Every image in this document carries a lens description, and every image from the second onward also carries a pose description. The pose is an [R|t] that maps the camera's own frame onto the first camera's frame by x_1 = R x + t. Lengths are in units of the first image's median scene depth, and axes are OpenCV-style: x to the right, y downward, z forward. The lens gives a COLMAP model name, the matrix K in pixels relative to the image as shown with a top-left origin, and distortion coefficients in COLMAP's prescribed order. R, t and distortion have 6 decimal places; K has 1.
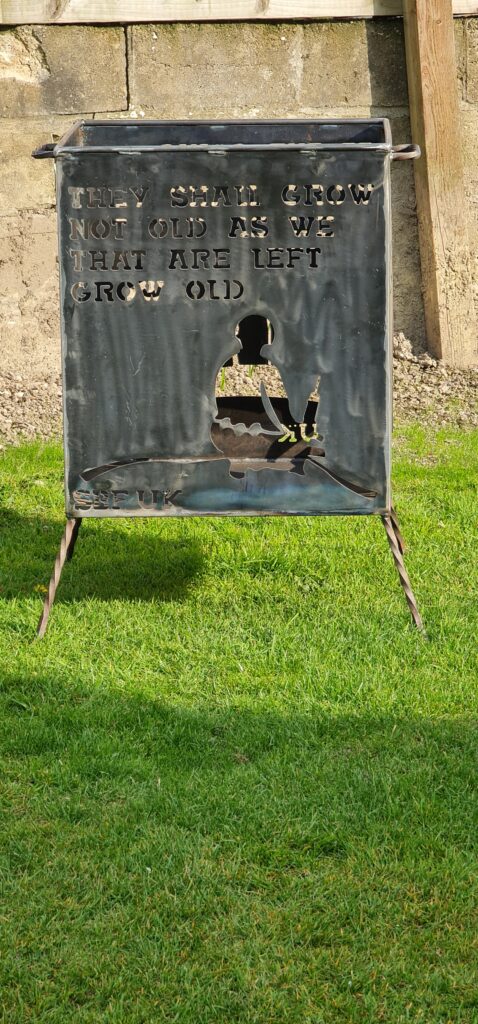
lens RADIAL K [[3617.2, 0, 277.2], [0, 3617.2, 512.9], [0, 0, 1]] dist [0.462265, -2.781549]
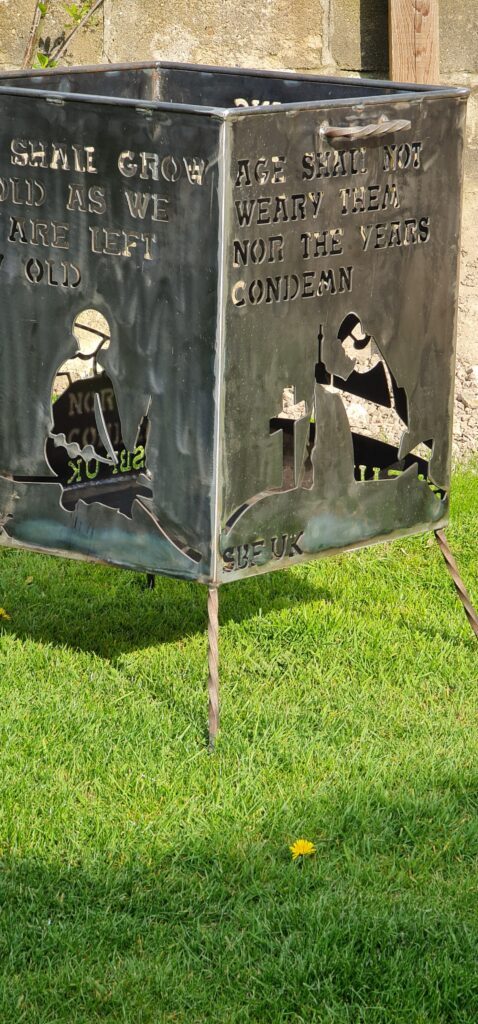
lens RADIAL K [[3617.2, 0, 277.2], [0, 3617.2, 512.9], [0, 0, 1]] dist [0.462265, -2.781549]
pose [[0.809277, 0.147821, -0.568524, 0.482537], [-0.143571, 0.988242, 0.052581, -0.057864], [0.569612, 0.039072, 0.820985, 0.368436]]
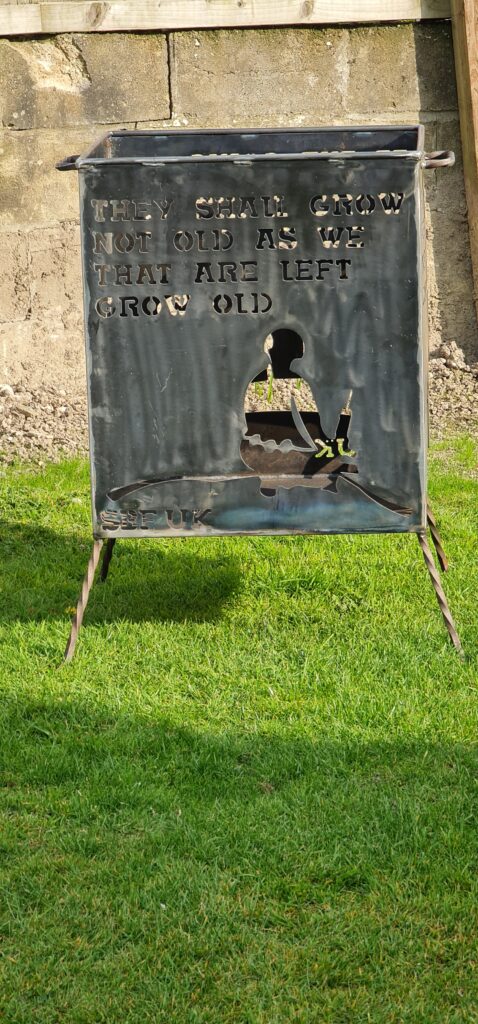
lens RADIAL K [[3617.2, 0, 277.2], [0, 3617.2, 512.9], [0, 0, 1]] dist [0.462265, -2.781549]
pose [[0.999615, -0.009954, -0.025914, 0.016607], [0.009934, 0.999950, -0.000893, -0.004225], [0.025921, 0.000636, 0.999664, 0.026493]]
